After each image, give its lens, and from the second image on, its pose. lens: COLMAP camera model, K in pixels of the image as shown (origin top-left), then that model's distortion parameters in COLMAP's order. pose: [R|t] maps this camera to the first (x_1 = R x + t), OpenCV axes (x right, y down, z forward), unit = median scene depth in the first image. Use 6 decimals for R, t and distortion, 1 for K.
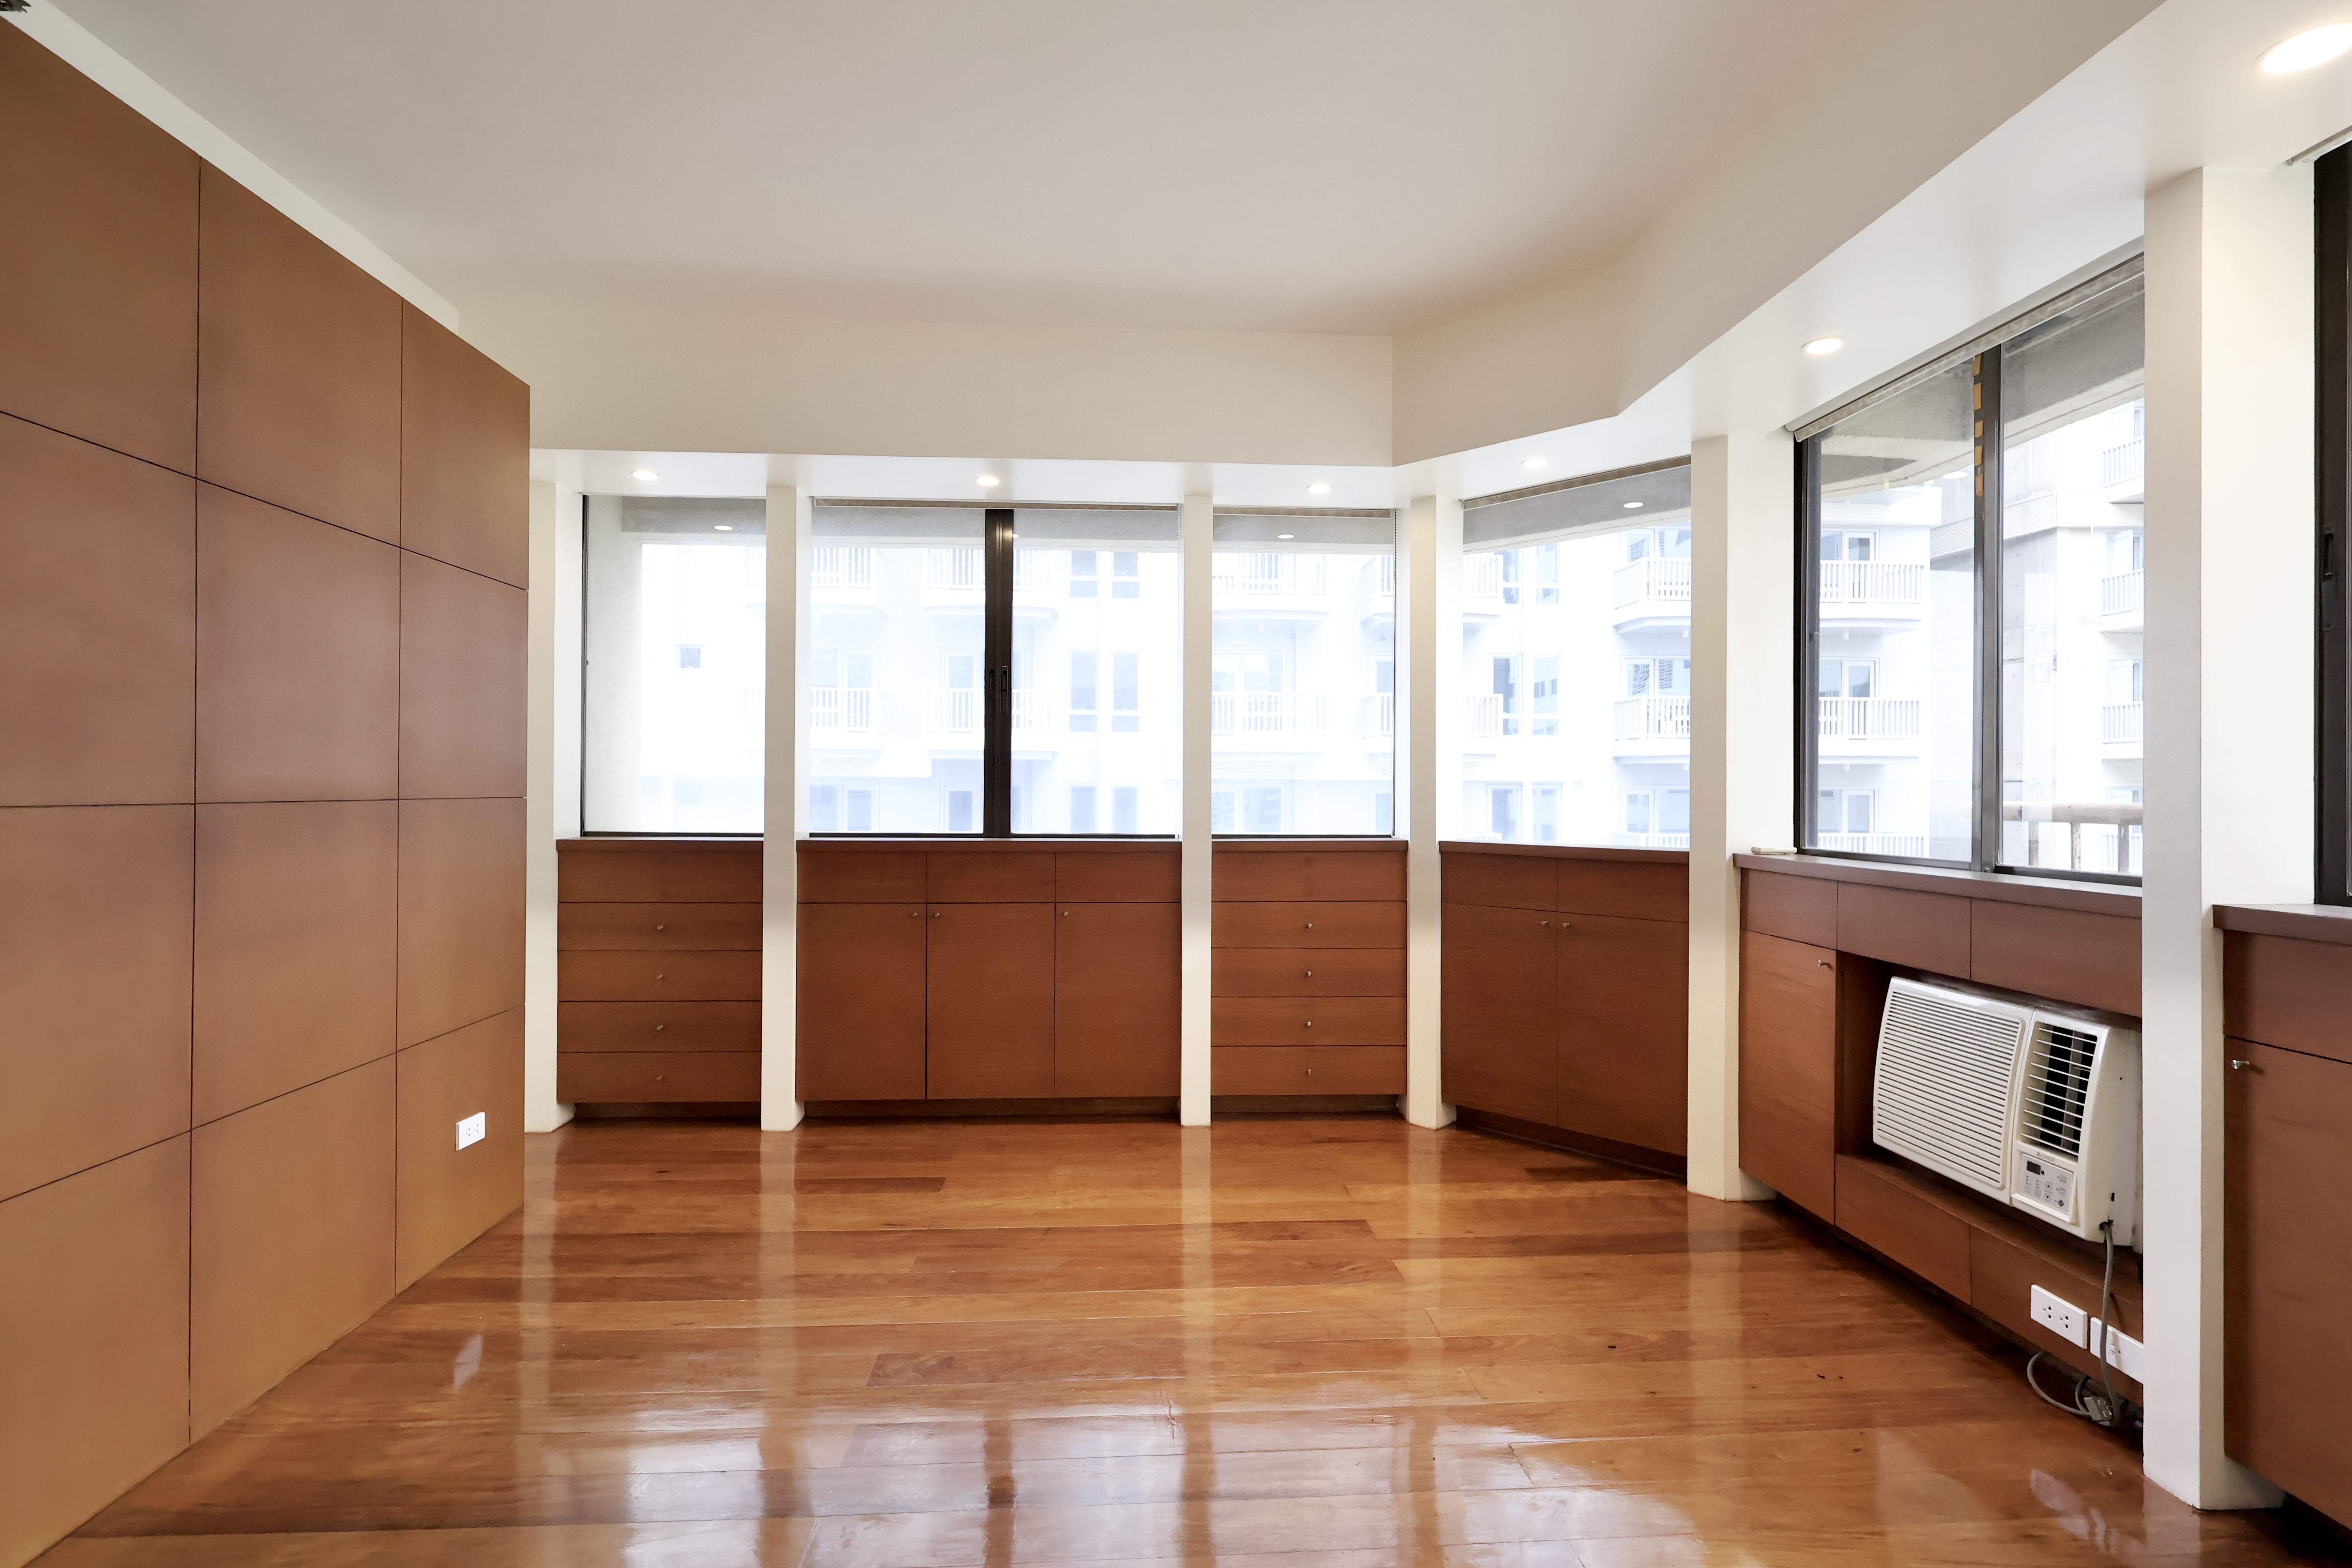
lens RADIAL K [[1132.3, 0, 1177.9], [0, 1132.3, 782.1], [0, 0, 1]] dist [0.003766, -0.000454]
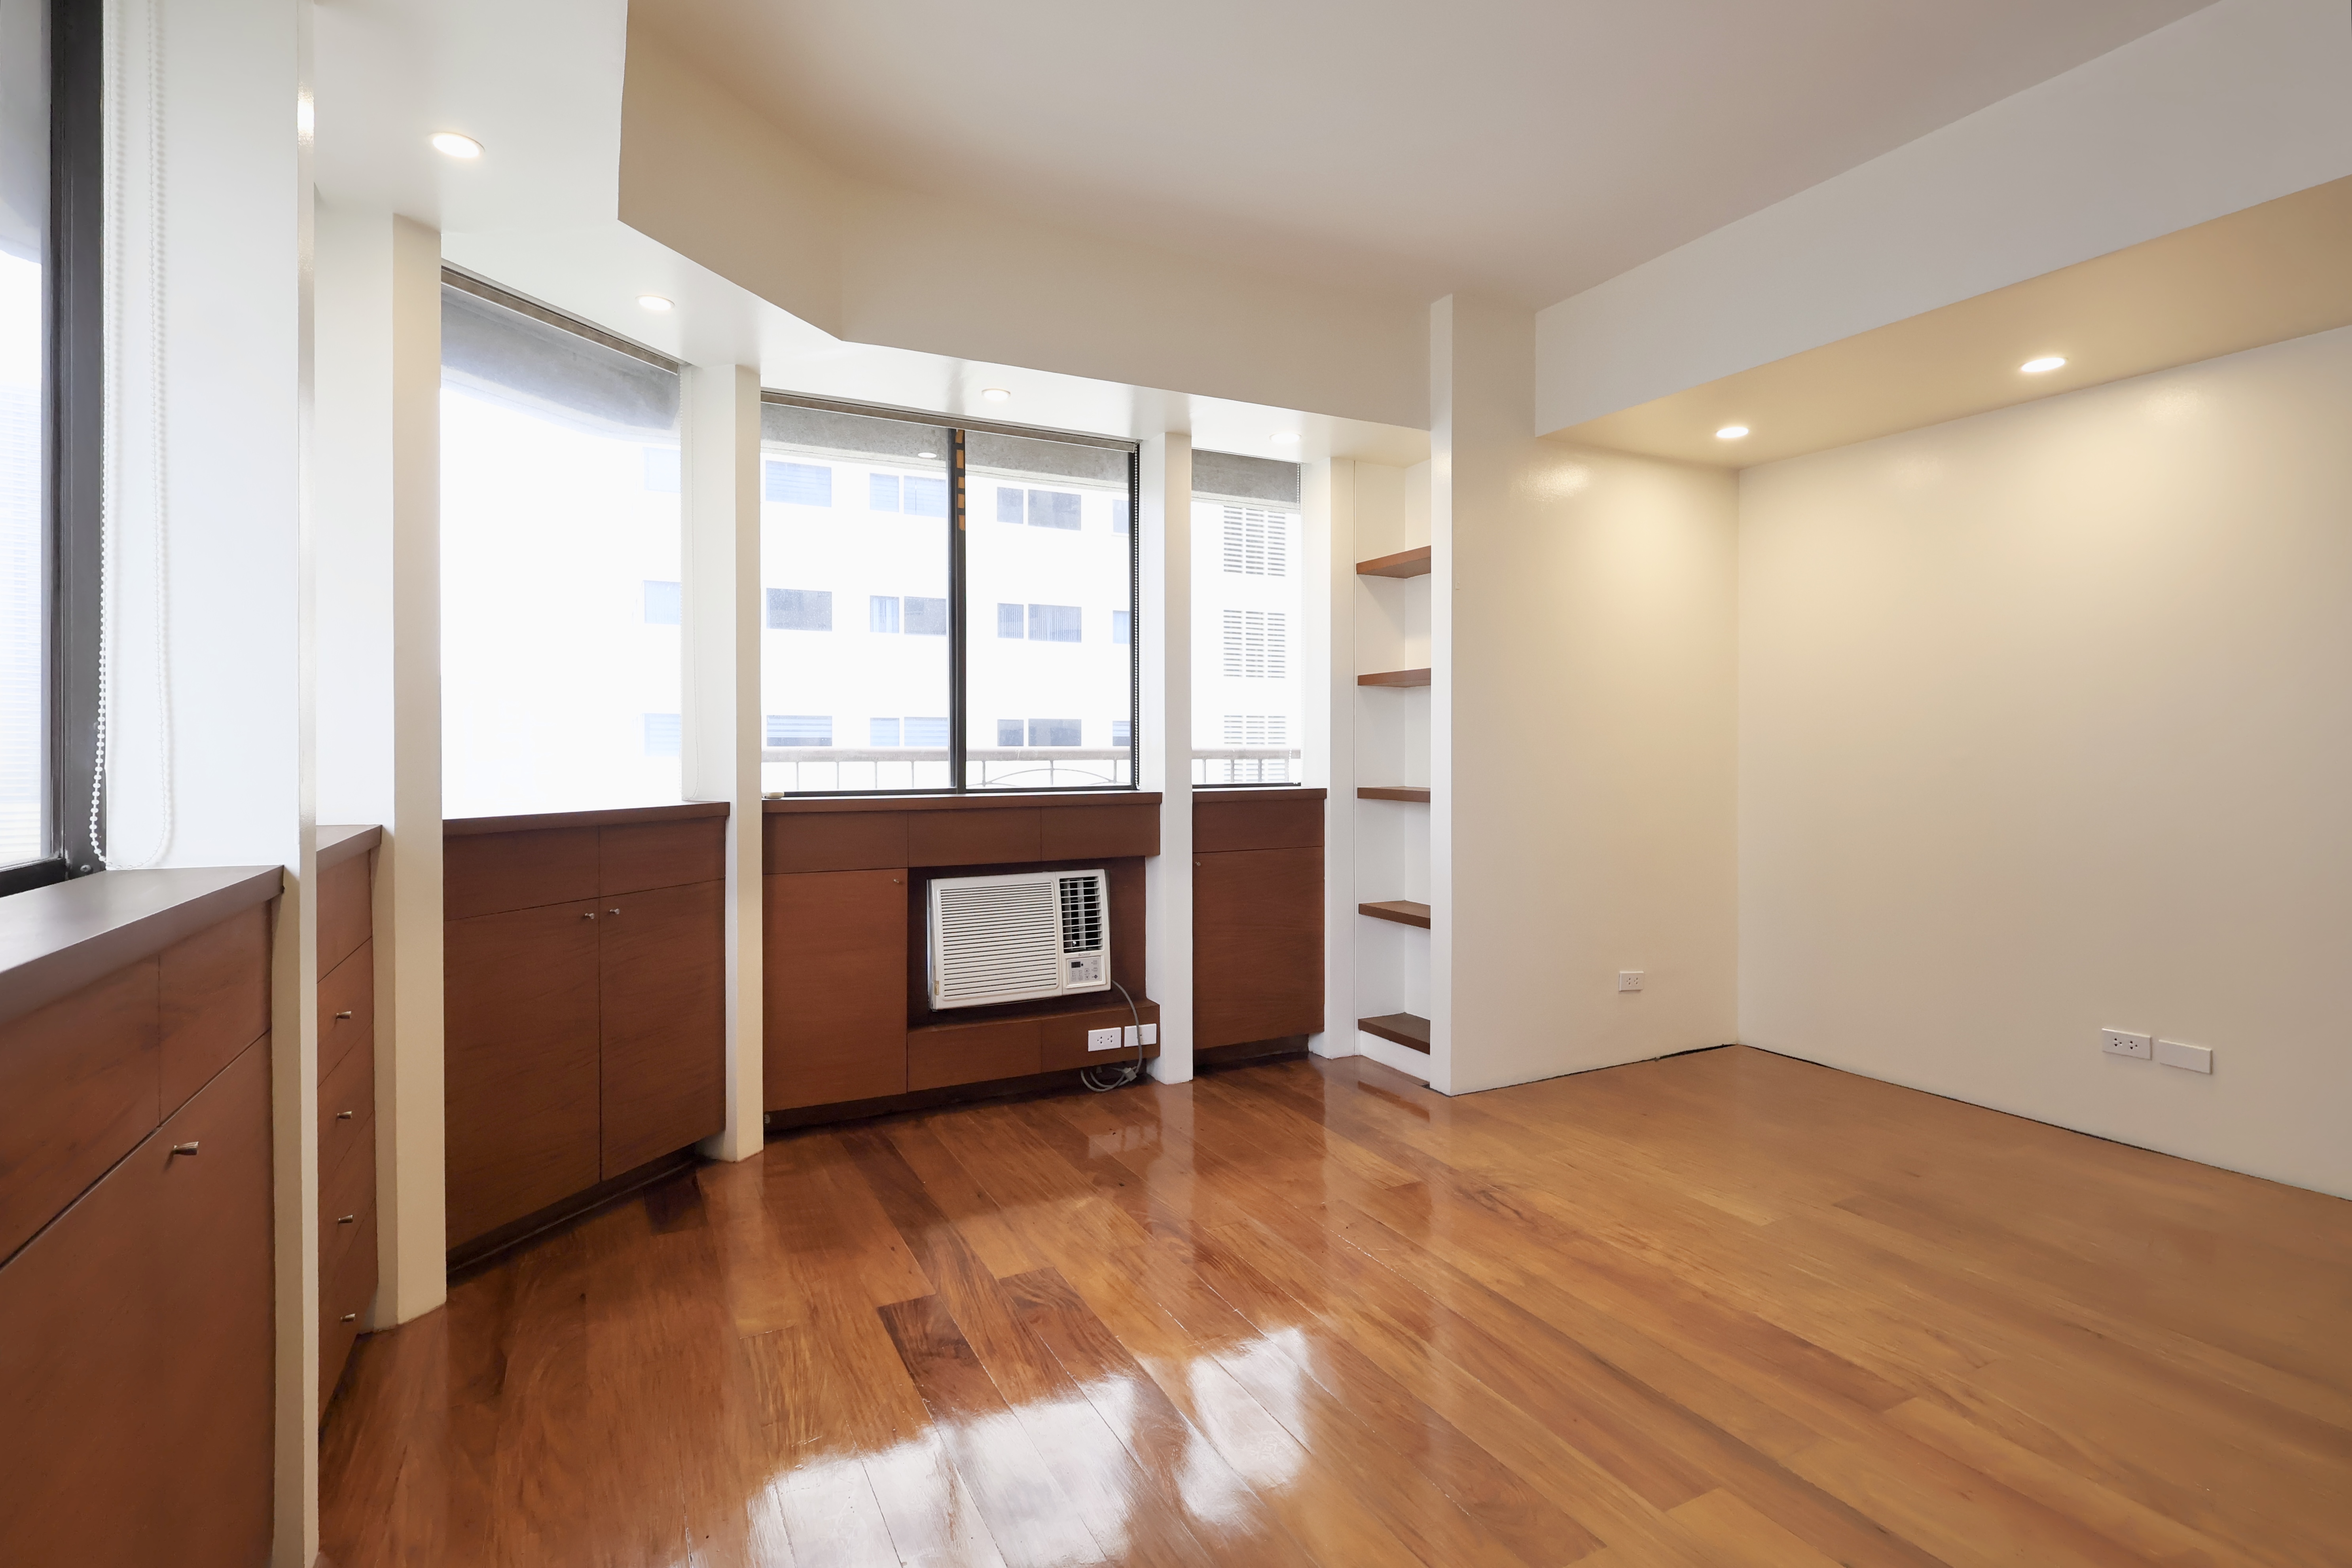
lens RADIAL K [[1132.3, 0, 1184.9], [0, 1132.3, 751.2], [0, 0, 1]] dist [0.003766, -0.000454]
pose [[-0.418238, -0.008854, 0.908295, -0.599964], [-0.008527, 0.999947, 0.005821, 0.012019], [-0.908298, -0.005310, -0.418291, 1.137260]]
